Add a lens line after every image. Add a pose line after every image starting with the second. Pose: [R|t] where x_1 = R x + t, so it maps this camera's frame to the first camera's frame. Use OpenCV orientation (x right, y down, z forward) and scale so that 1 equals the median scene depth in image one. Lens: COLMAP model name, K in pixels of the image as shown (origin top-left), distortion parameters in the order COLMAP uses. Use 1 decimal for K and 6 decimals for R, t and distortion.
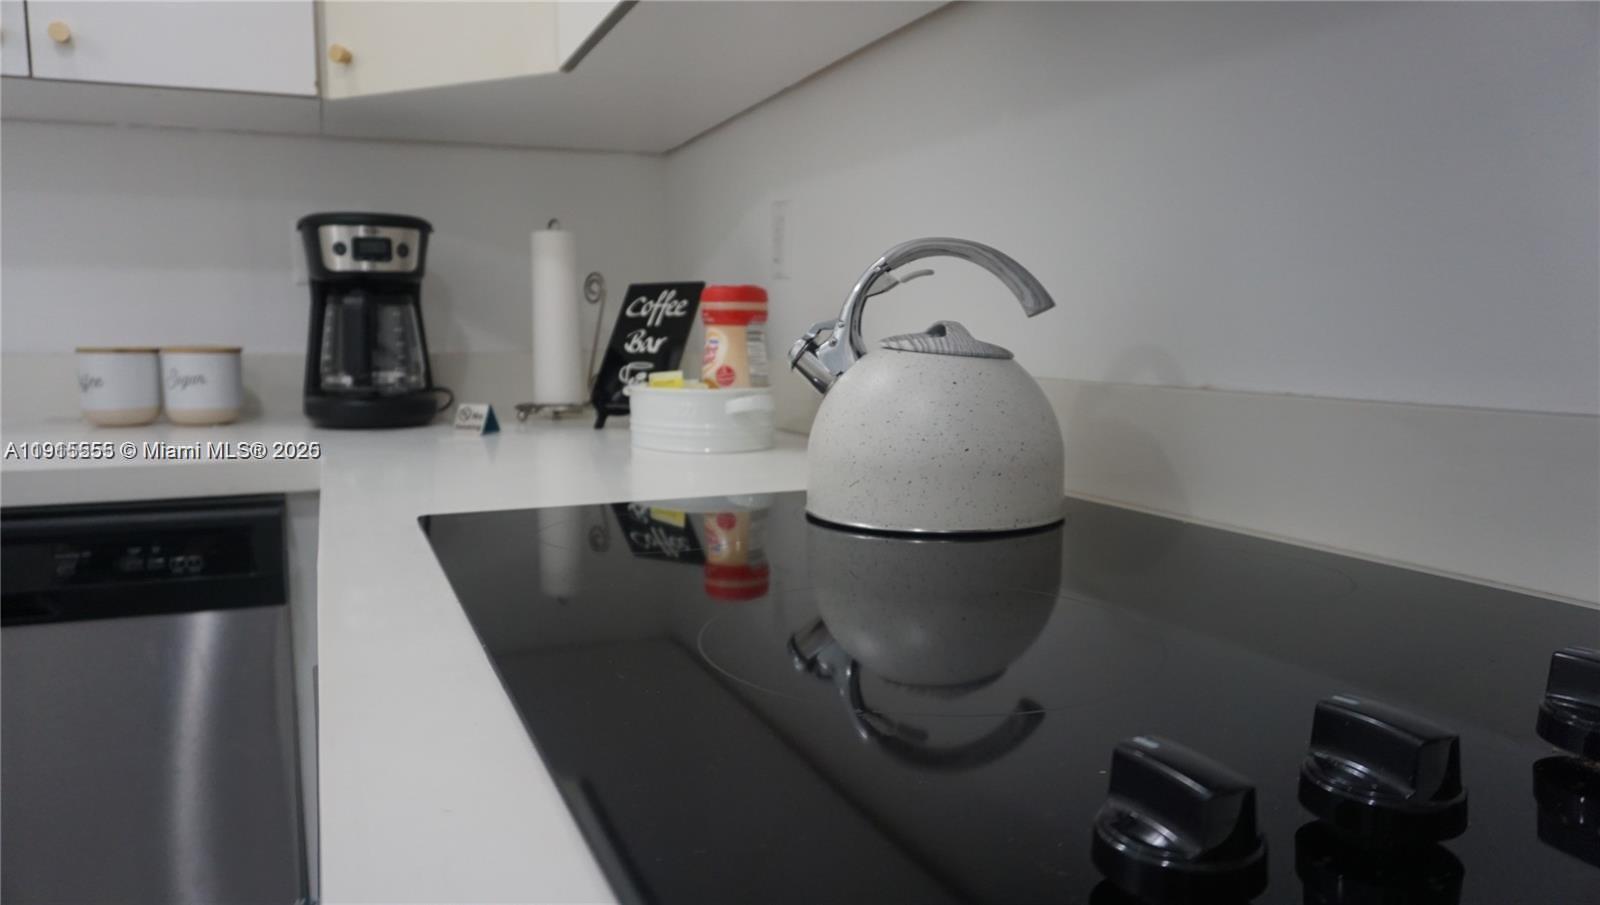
lens RADIAL K [[1080.9, 0, 800.0], [0, 1080.9, 452.5], [0, 0, 1]] dist [-0.030417, 0.001384]
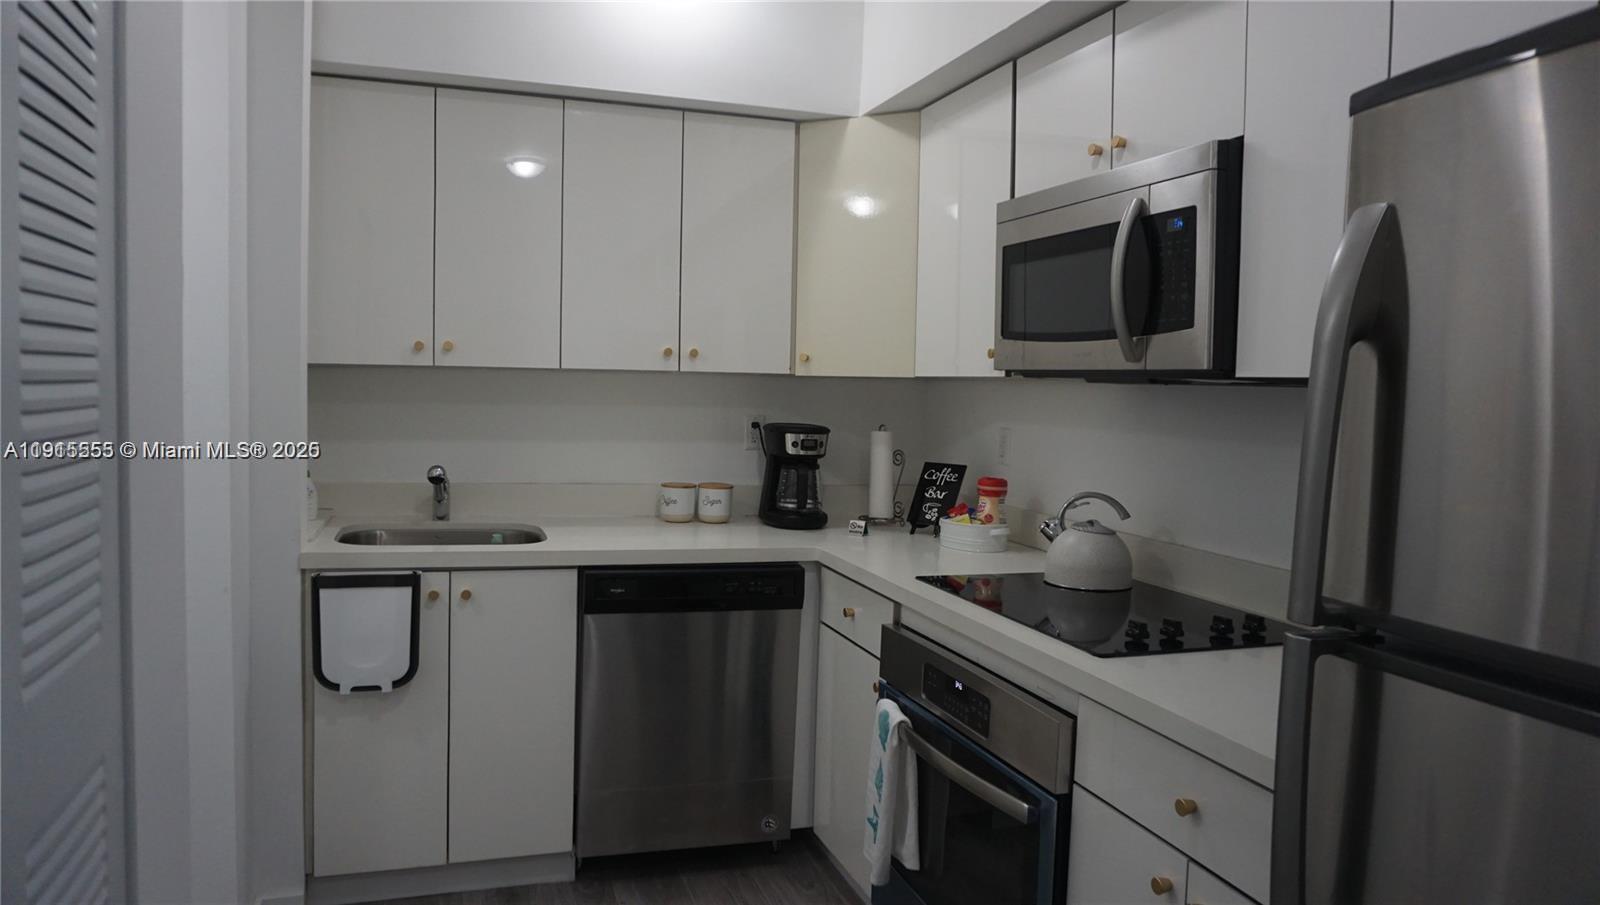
lens RADIAL K [[1080.9, 0, 800.0], [0, 1080.9, 452.5], [0, 0, 1]] dist [-0.030417, 0.001384]
pose [[0.995042, 0.036843, -0.092379, -0.244672], [-0.041672, 0.997834, -0.050906, -0.072447], [0.090303, 0.054503, 0.994422, -1.241131]]
